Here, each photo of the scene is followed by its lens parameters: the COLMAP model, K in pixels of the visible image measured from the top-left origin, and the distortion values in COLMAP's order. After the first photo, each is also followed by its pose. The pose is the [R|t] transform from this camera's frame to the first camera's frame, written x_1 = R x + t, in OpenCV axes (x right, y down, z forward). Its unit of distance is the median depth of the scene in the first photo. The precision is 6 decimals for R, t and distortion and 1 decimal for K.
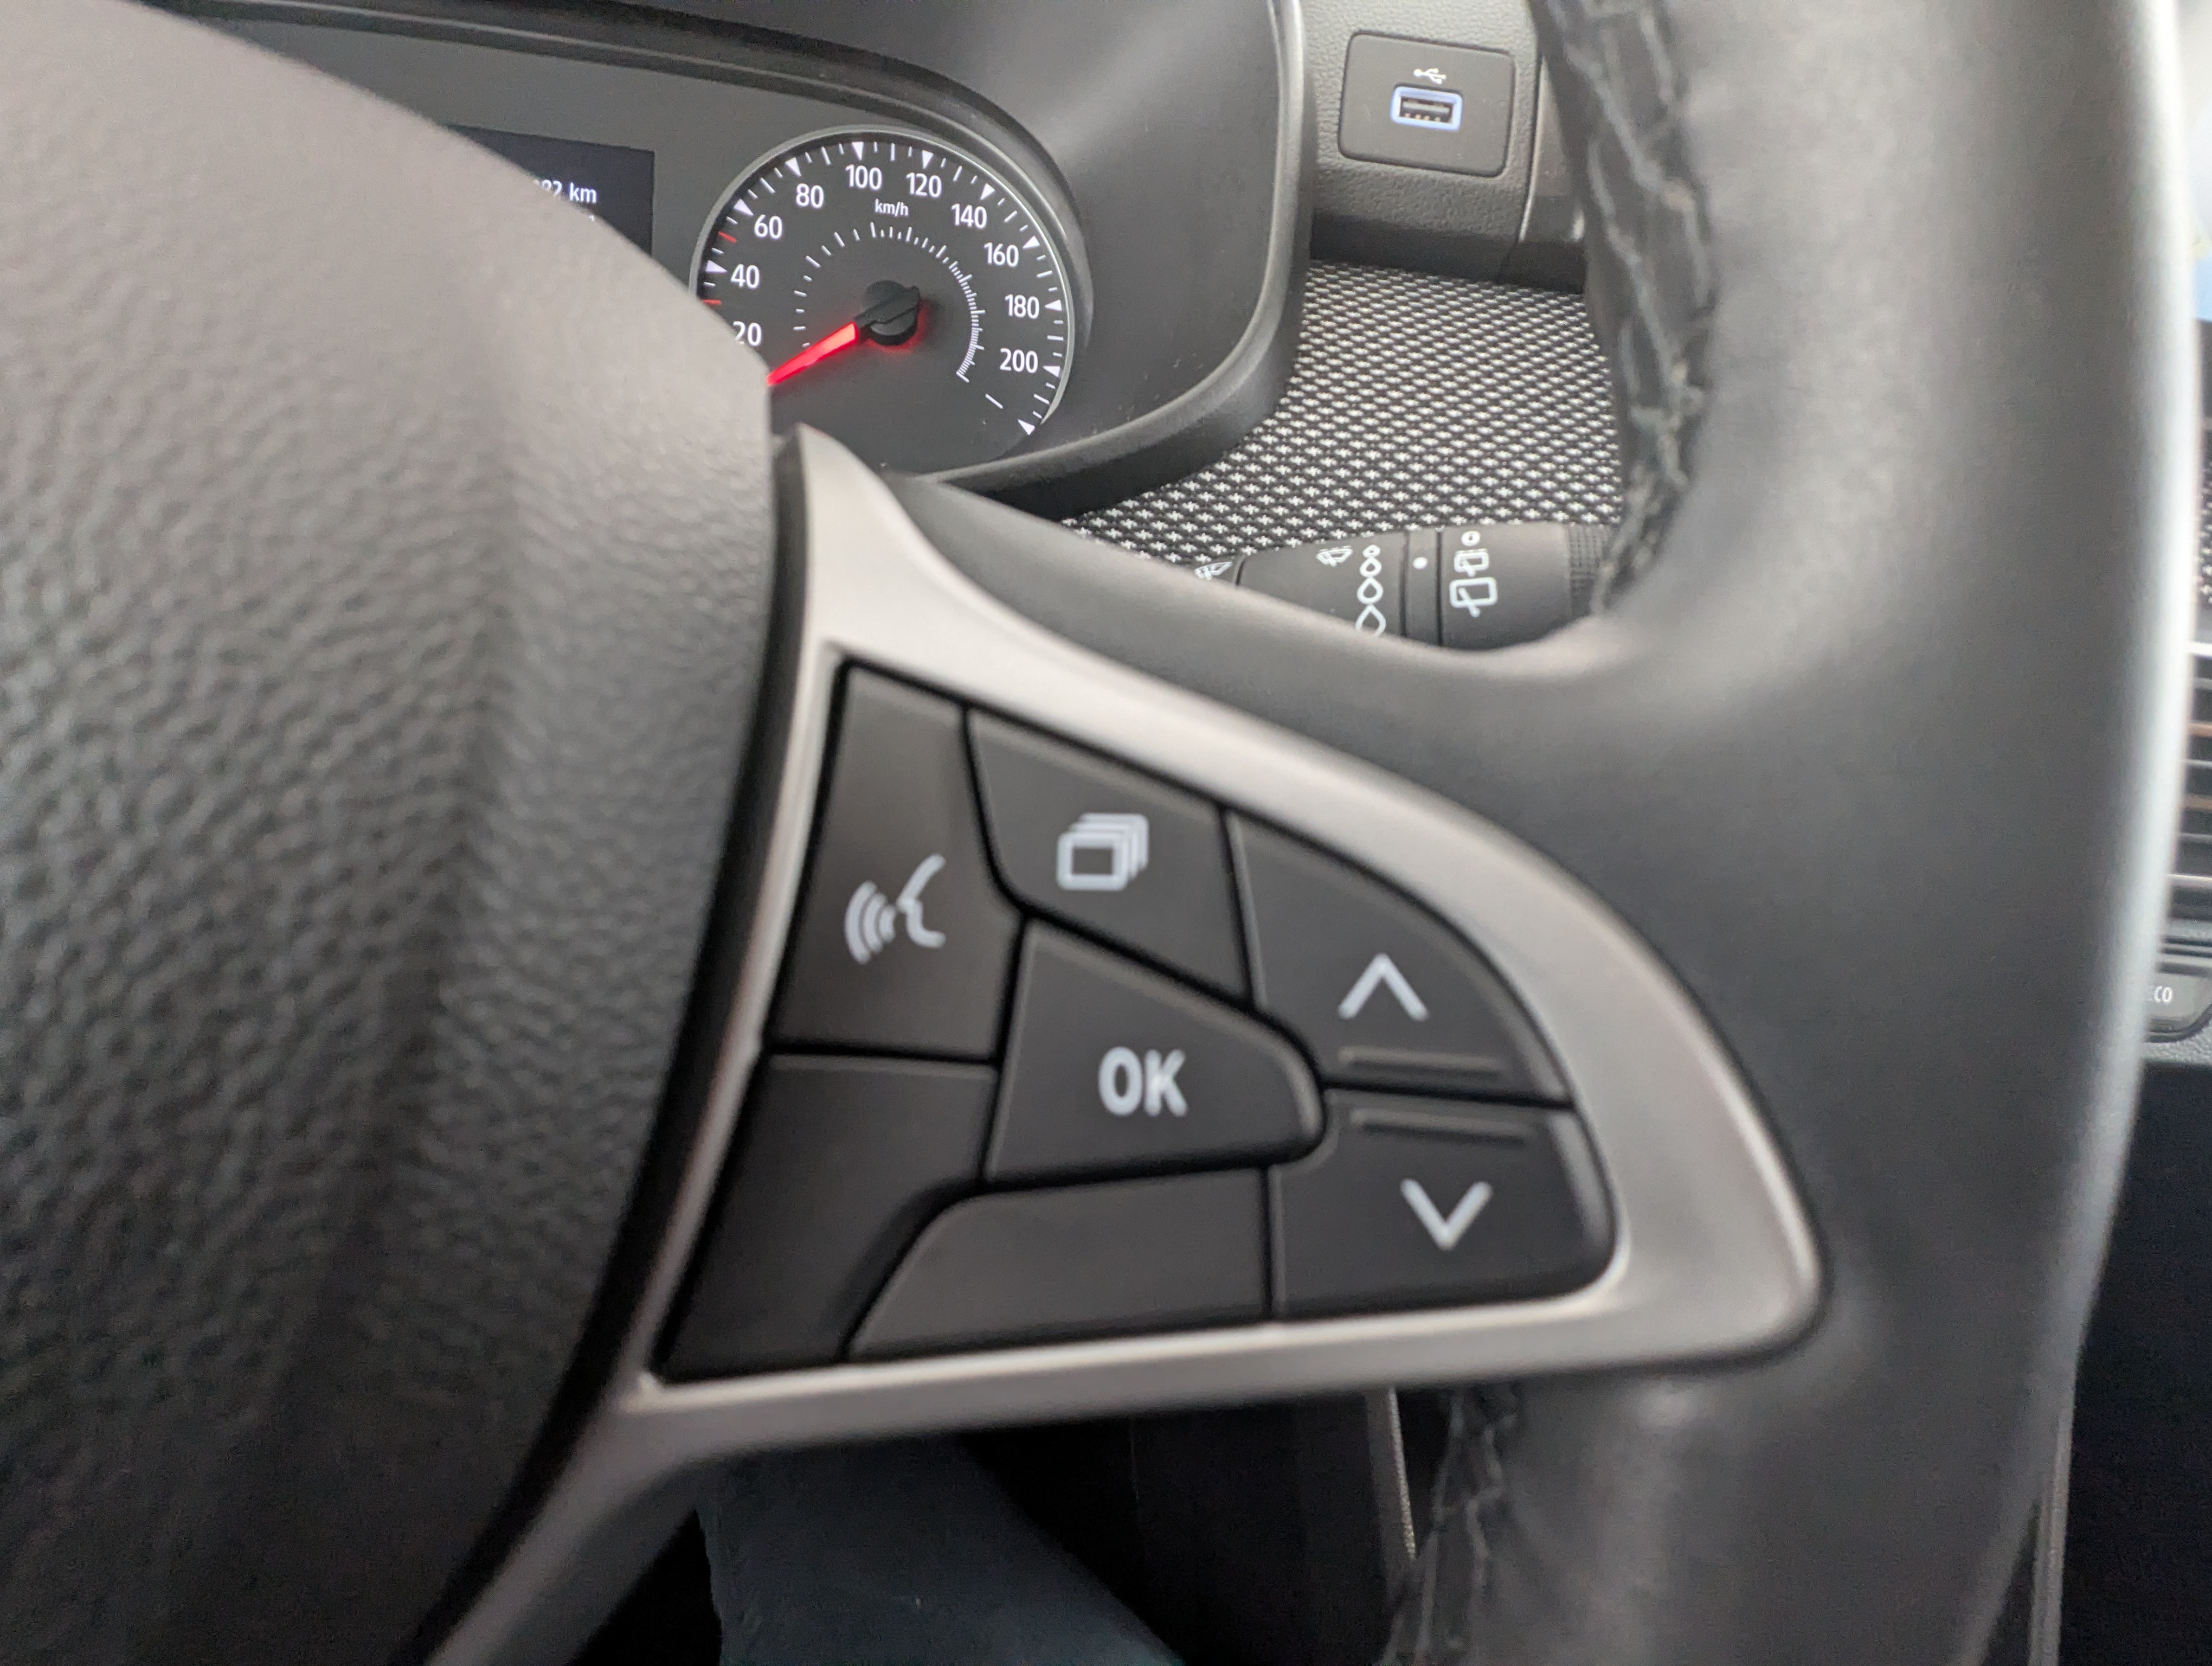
lens RADIAL K [[1060.0, 0, 1097.4], [0, 1060.0, 817.6], [0, 0, 1]] dist [-0.000788, 0.001433]
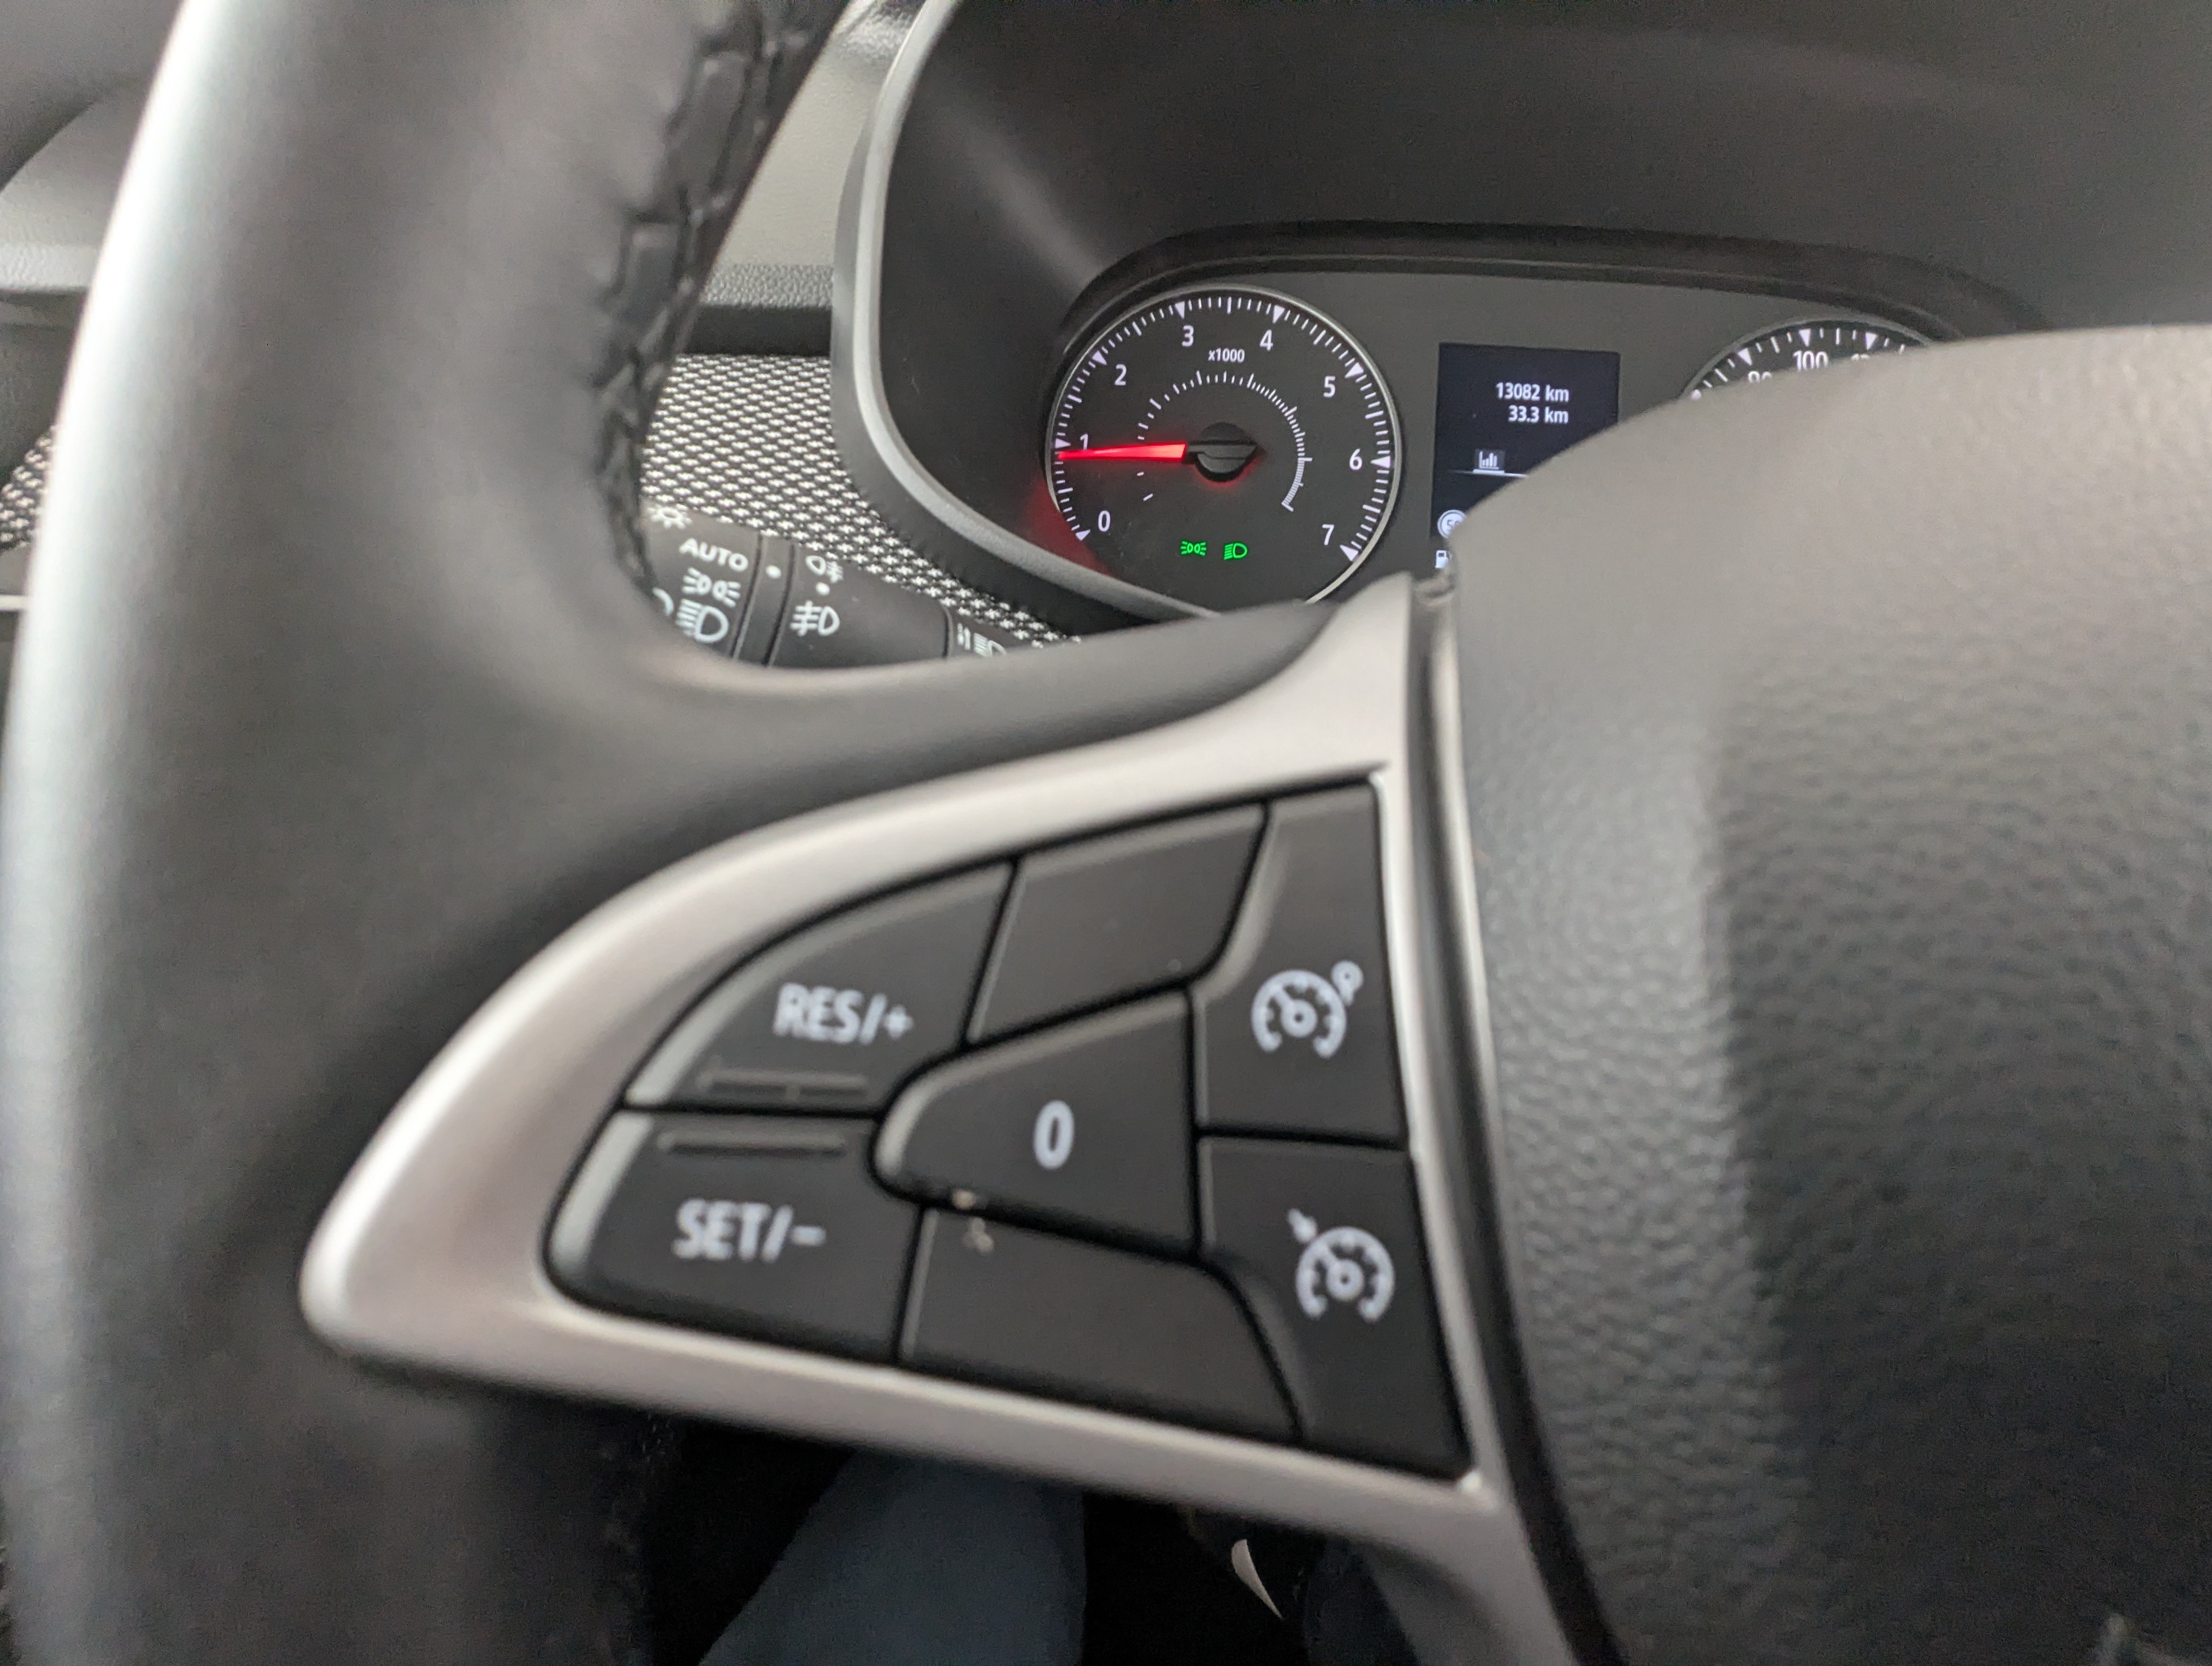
lens RADIAL K [[1060.0, 0, 1092.9], [0, 1060.0, 835.0], [0, 0, 1]] dist [-0.000788, 0.001433]
pose [[0.978642, 0.025791, -0.203946, -0.694191], [-0.043493, 0.995617, -0.082798, -0.021664], [0.200917, 0.089900, 0.975475, -0.121428]]
